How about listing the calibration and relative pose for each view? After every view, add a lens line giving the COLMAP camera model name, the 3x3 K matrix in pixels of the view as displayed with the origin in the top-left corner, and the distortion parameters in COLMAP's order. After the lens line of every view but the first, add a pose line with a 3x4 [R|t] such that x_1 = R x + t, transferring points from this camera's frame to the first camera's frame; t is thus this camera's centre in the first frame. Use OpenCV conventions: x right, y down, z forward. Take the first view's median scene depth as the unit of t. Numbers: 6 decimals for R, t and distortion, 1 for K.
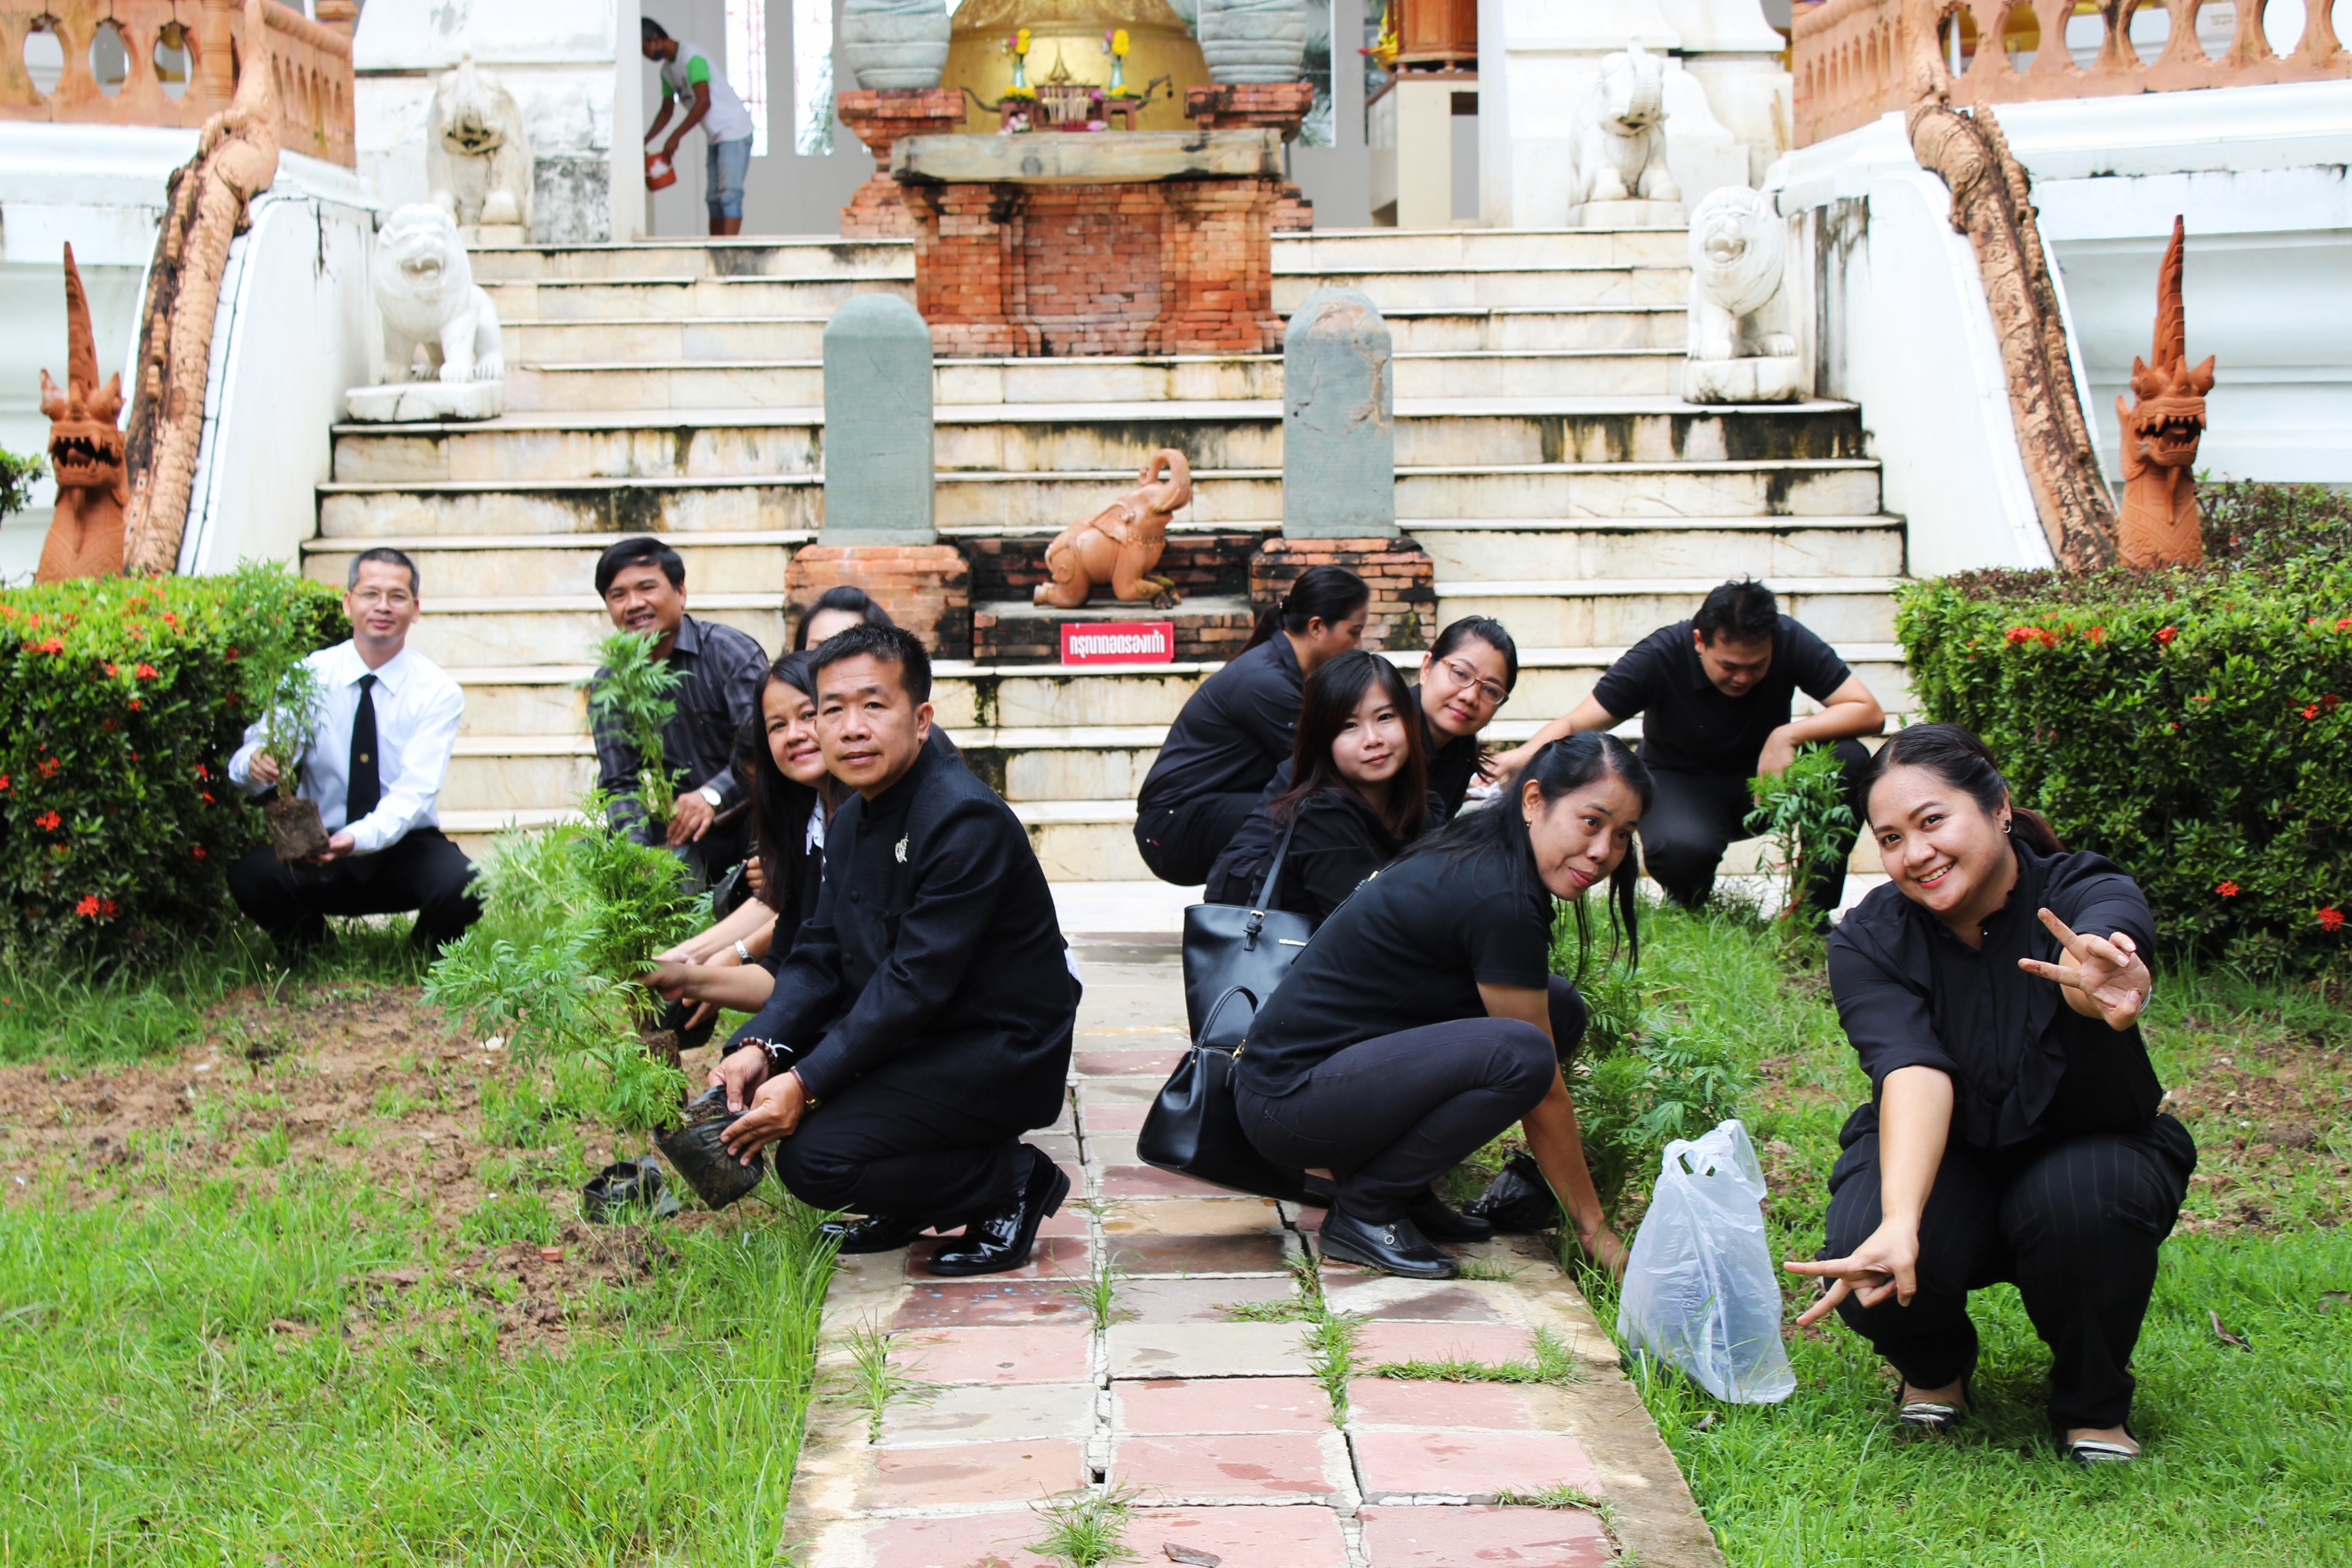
lens RADIAL K [[4050.3, 0, 1178.0], [0, 4050.3, 790.6], [0, 0, 1]] dist [0.007606, 0.000000]
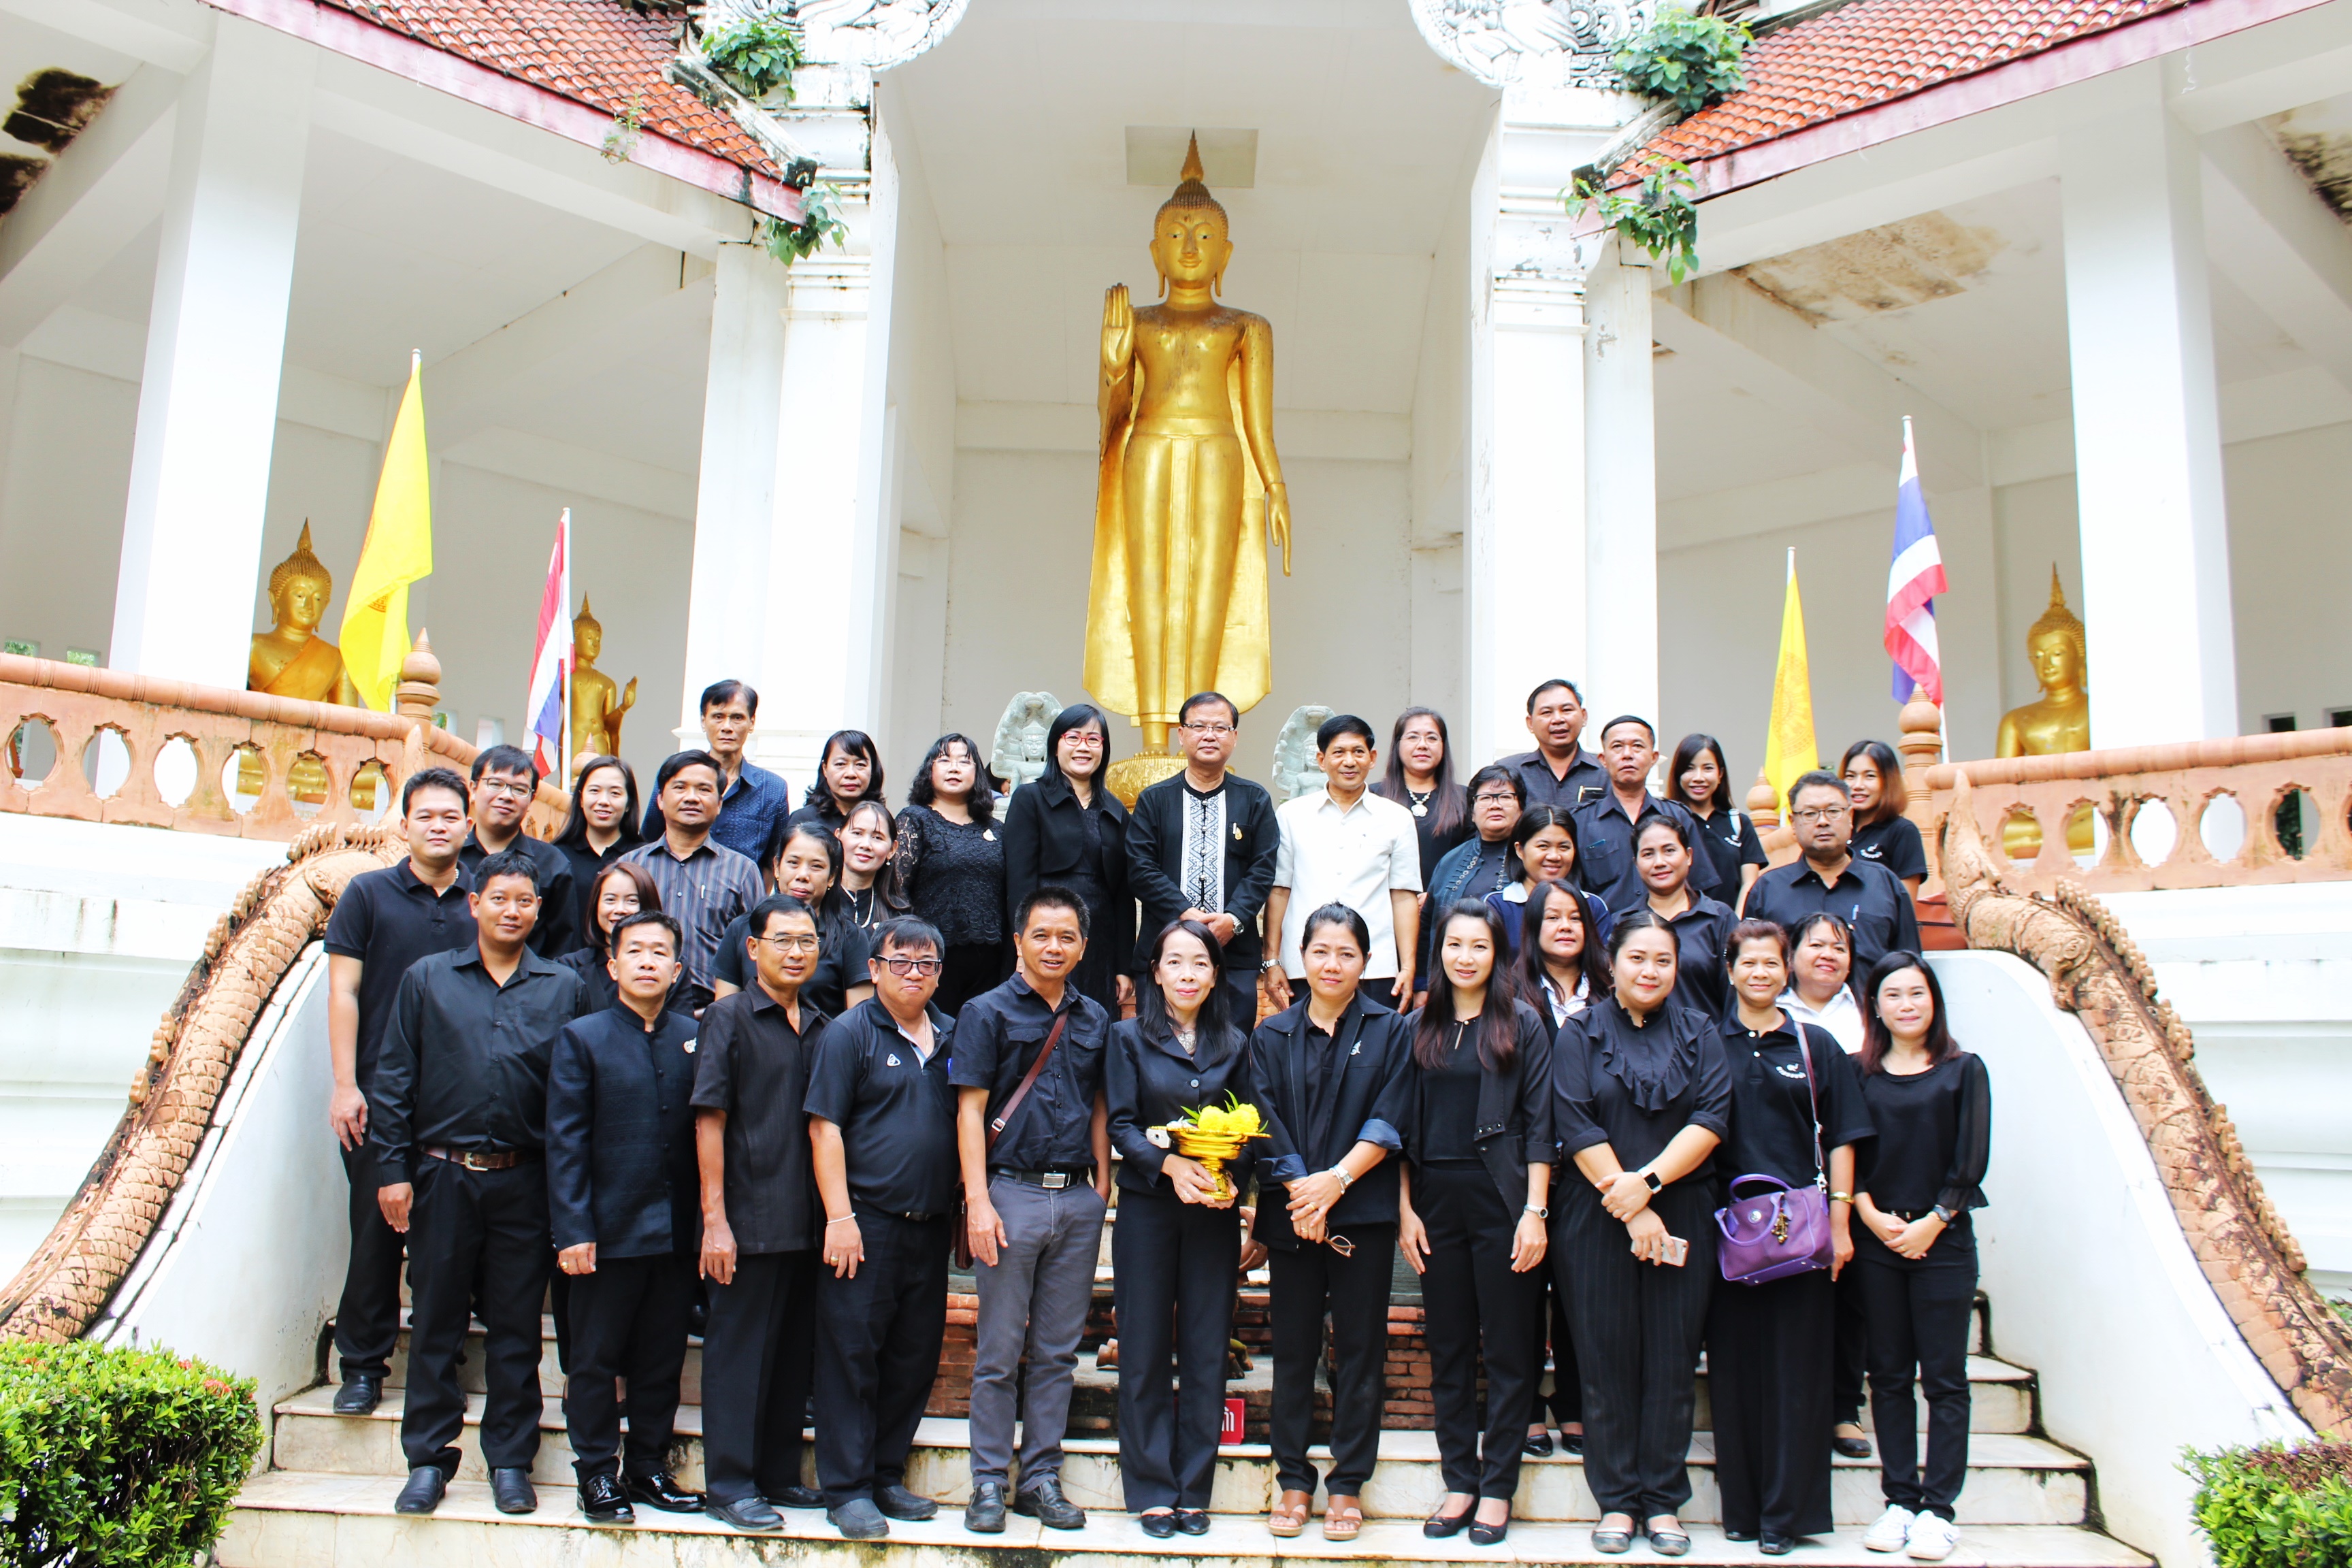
lens RADIAL K [[1998.9, 0, 1169.1], [0, 1998.9, 772.6], [0, 0, 1]] dist [-0.111696, 0.037178]
pose [[0.998624, 0.039136, -0.034896, -0.007712], [-0.046625, 0.967254, -0.249491, -0.061571], [0.023989, 0.250775, 0.967748, 0.492021]]
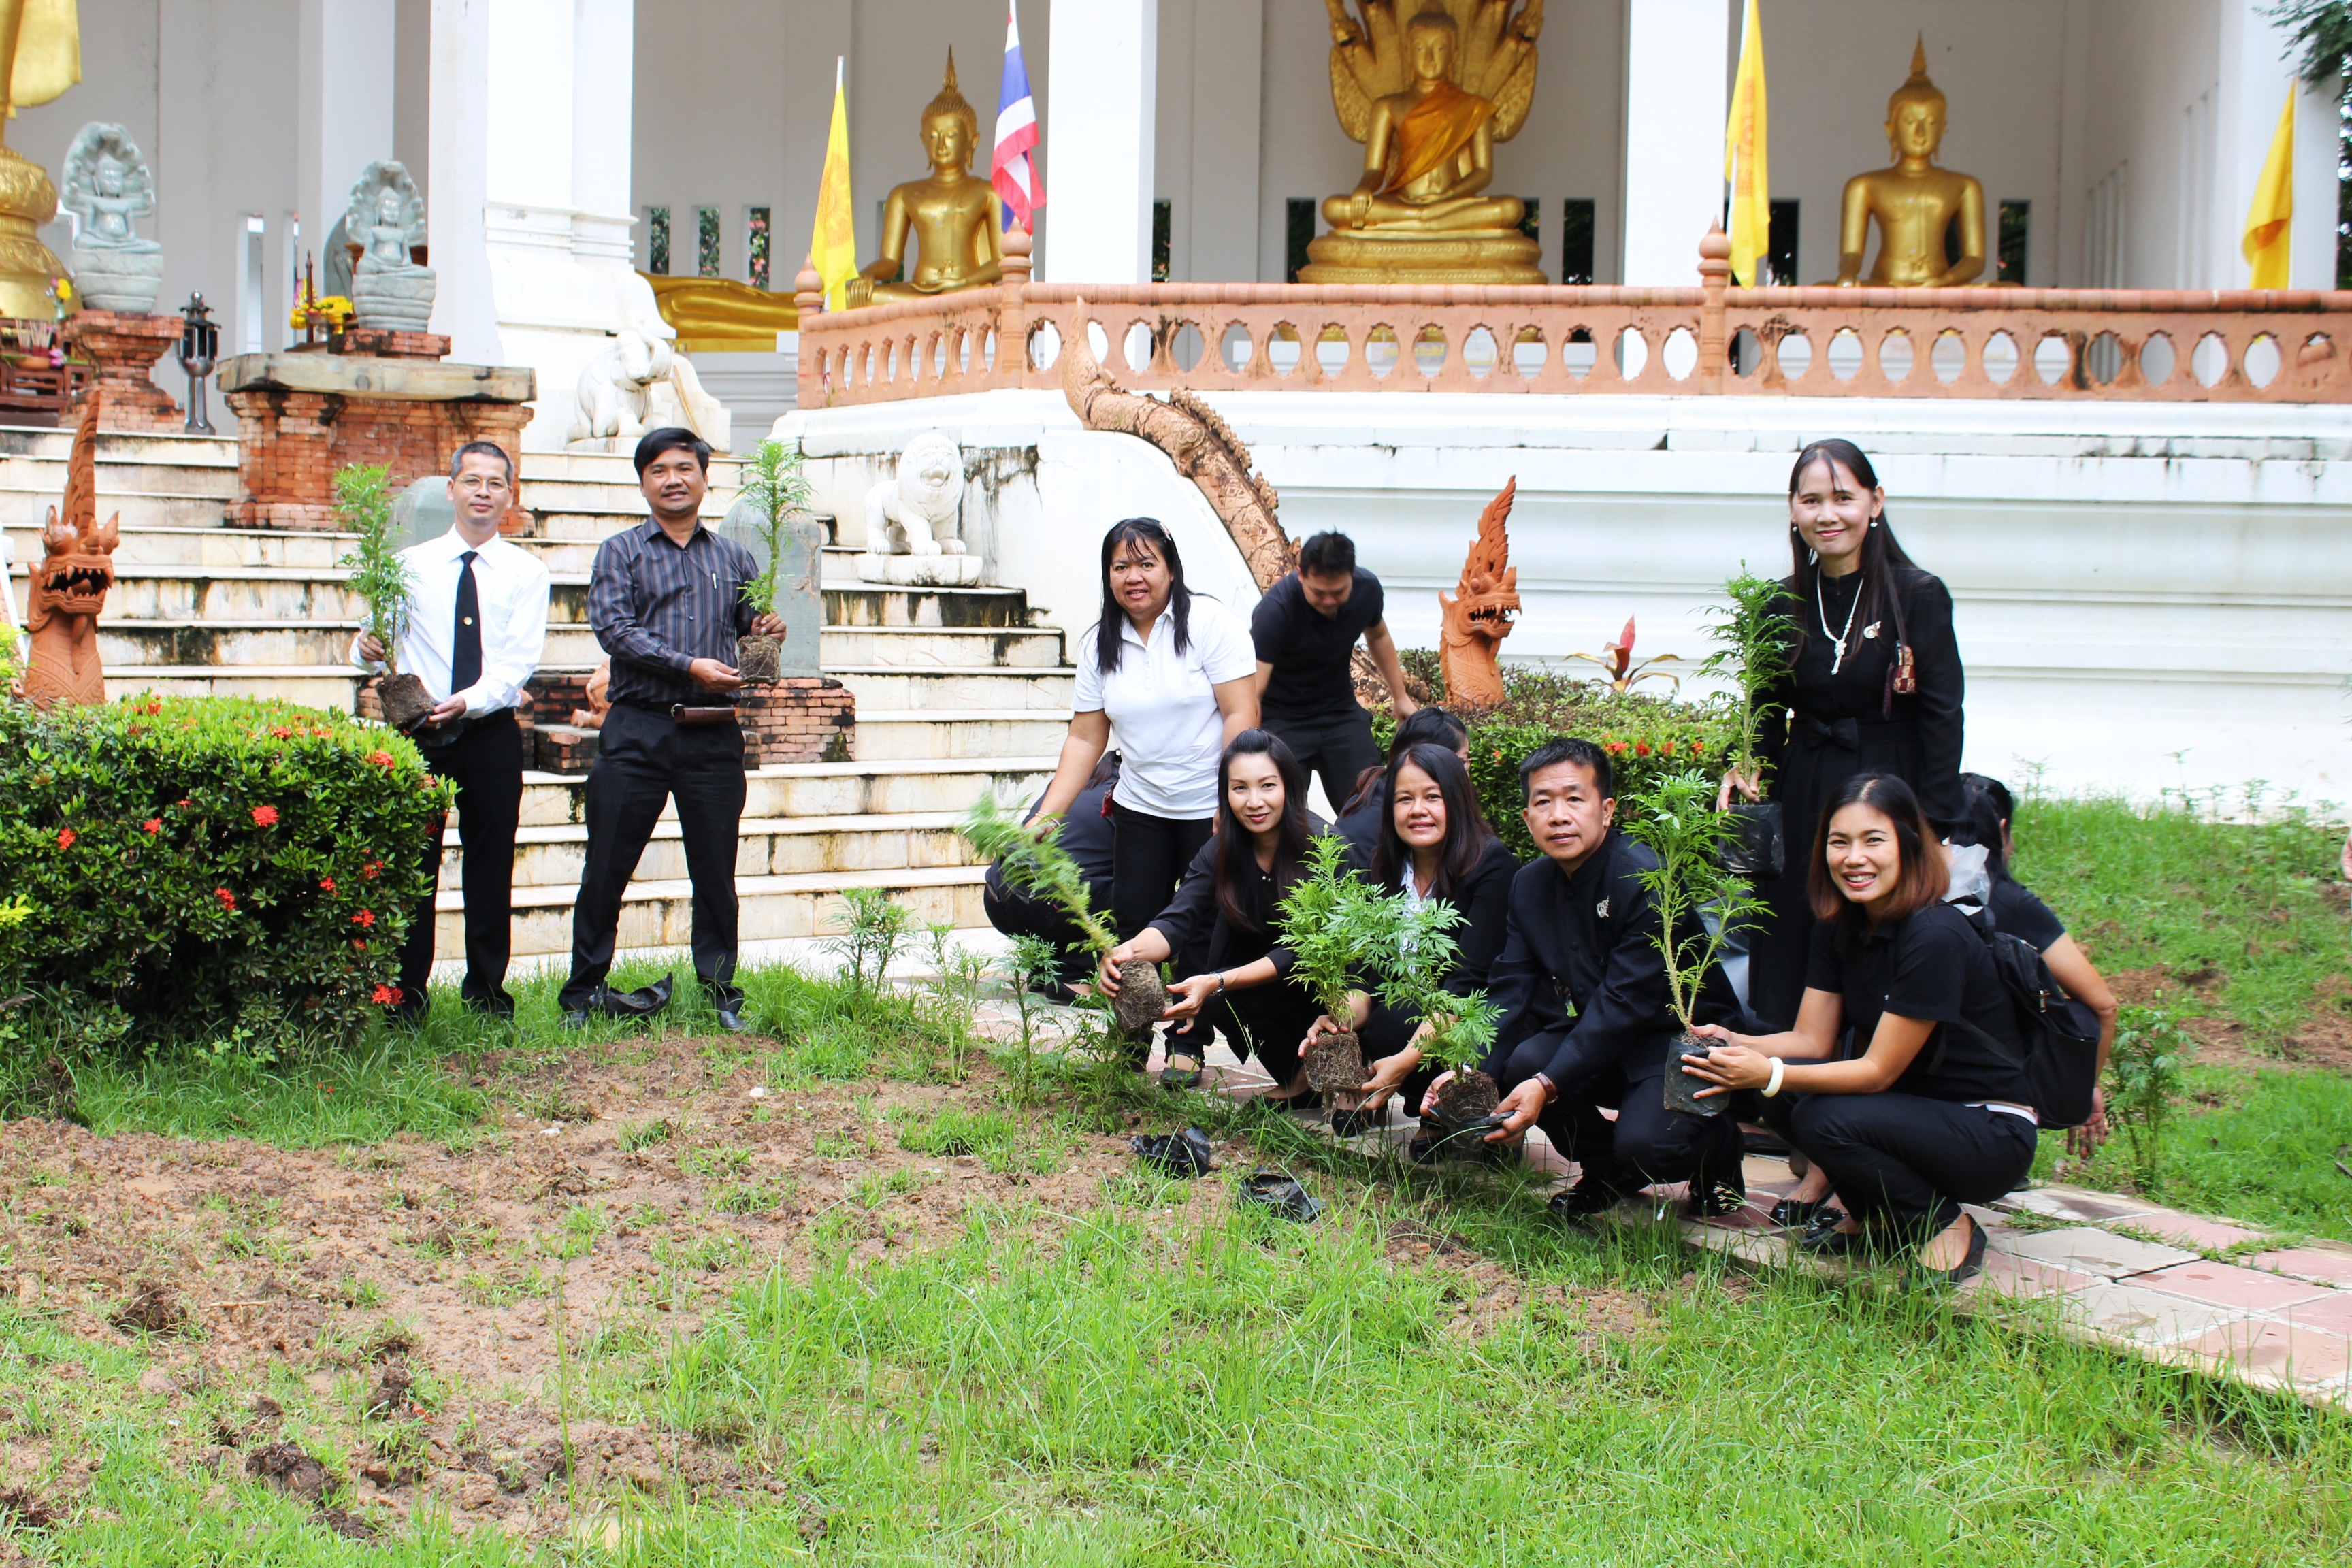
lens RADIAL K [[2729.5, 0, 1169.8], [0, 2729.5, 769.8], [0, 0, 1]] dist [-0.071958, 0.000000]
pose [[0.816765, -0.005405, 0.576946, -0.358706], [0.024367, 0.999387, -0.025134, -0.005968], [-0.576456, 0.034587, 0.816396, 0.185401]]
